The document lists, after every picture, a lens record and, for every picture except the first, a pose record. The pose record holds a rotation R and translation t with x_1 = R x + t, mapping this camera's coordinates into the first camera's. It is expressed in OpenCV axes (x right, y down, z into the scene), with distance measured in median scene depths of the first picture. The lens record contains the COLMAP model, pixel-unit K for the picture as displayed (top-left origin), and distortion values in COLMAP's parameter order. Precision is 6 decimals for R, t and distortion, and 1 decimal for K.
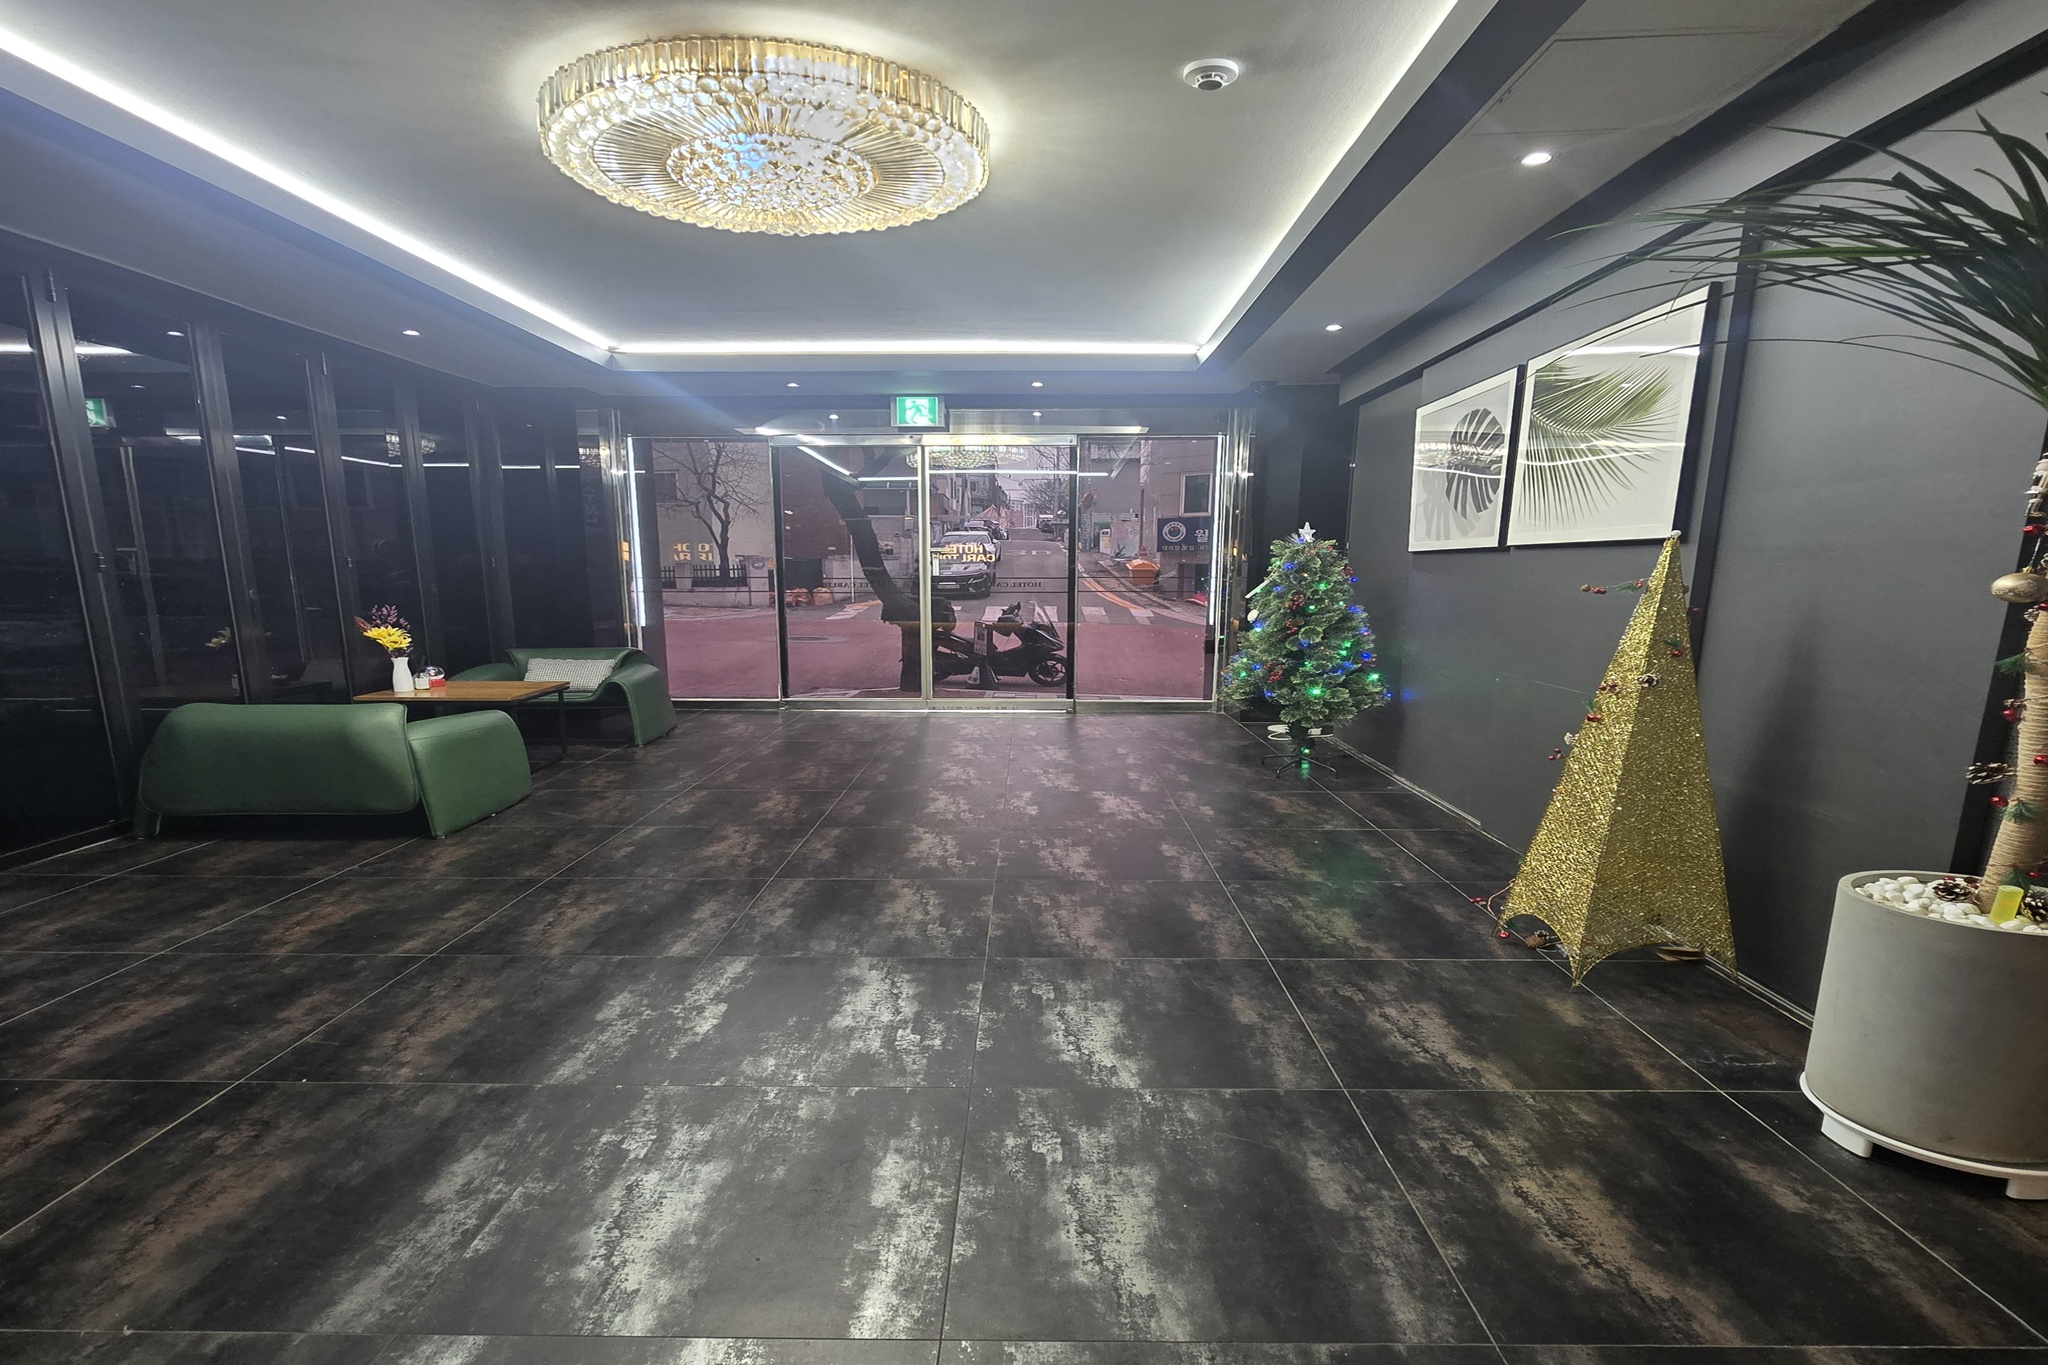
lens RADIAL K [[781.6, 0, 1024.2], [0, 781.6, 693.3], [0, 0, 1]] dist [-0.000298, 0.000648]
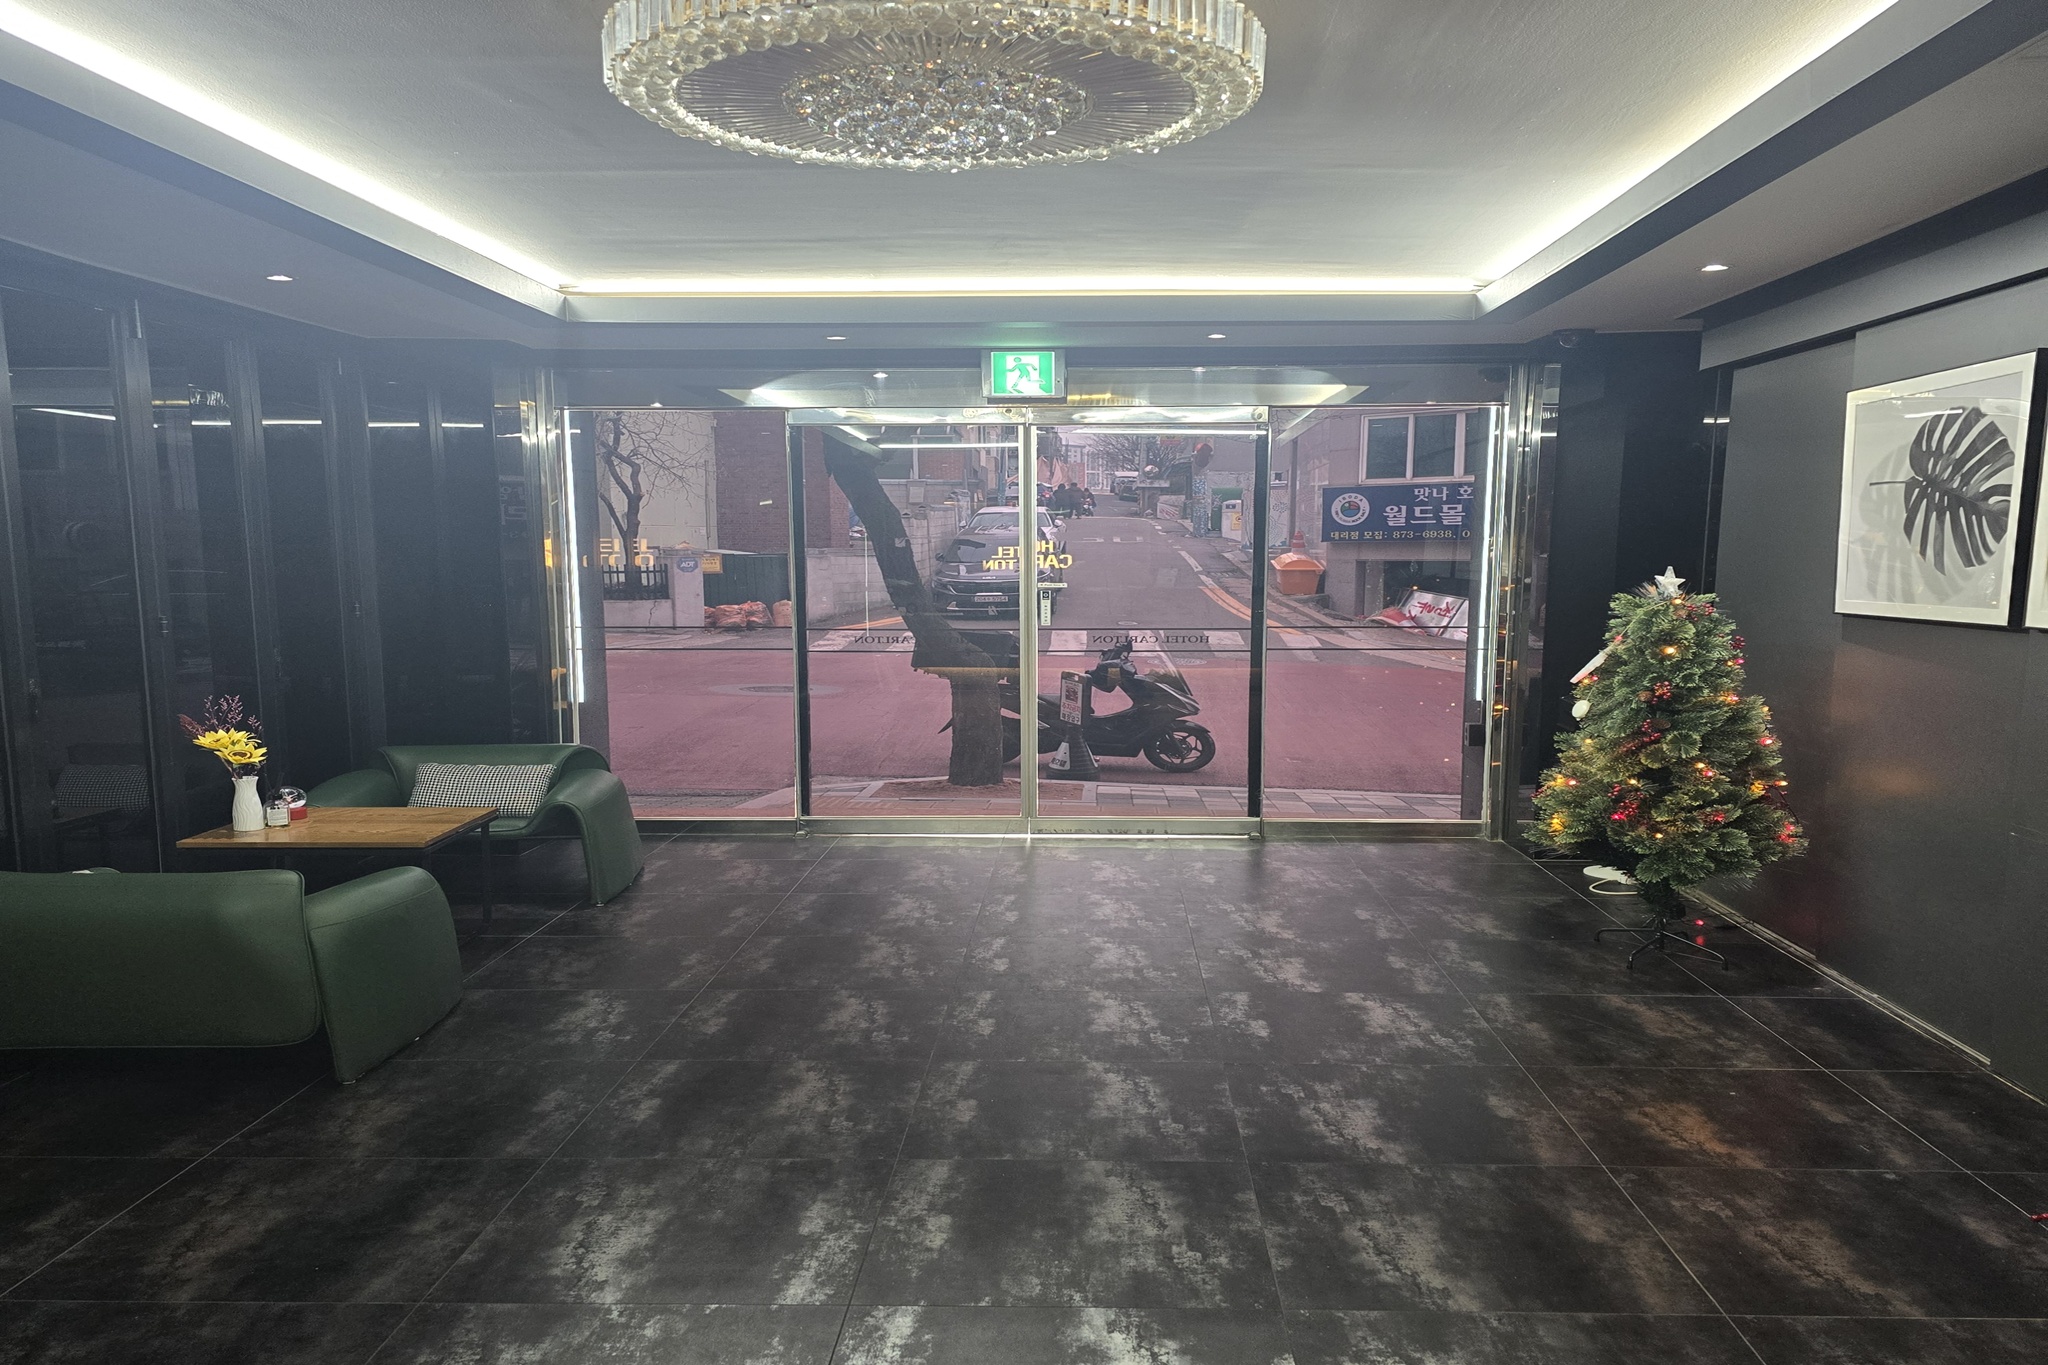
lens RADIAL K [[1275.4, 0, 1026.7], [0, 1275.4, 679.4], [0, 0, 1]] dist [0.024556, -0.010876]
pose [[0.999977, -0.000986, -0.006694, -0.157777], [0.000741, 0.999331, -0.036554, -0.088501], [0.006725, 0.036549, 0.999309, -0.047530]]
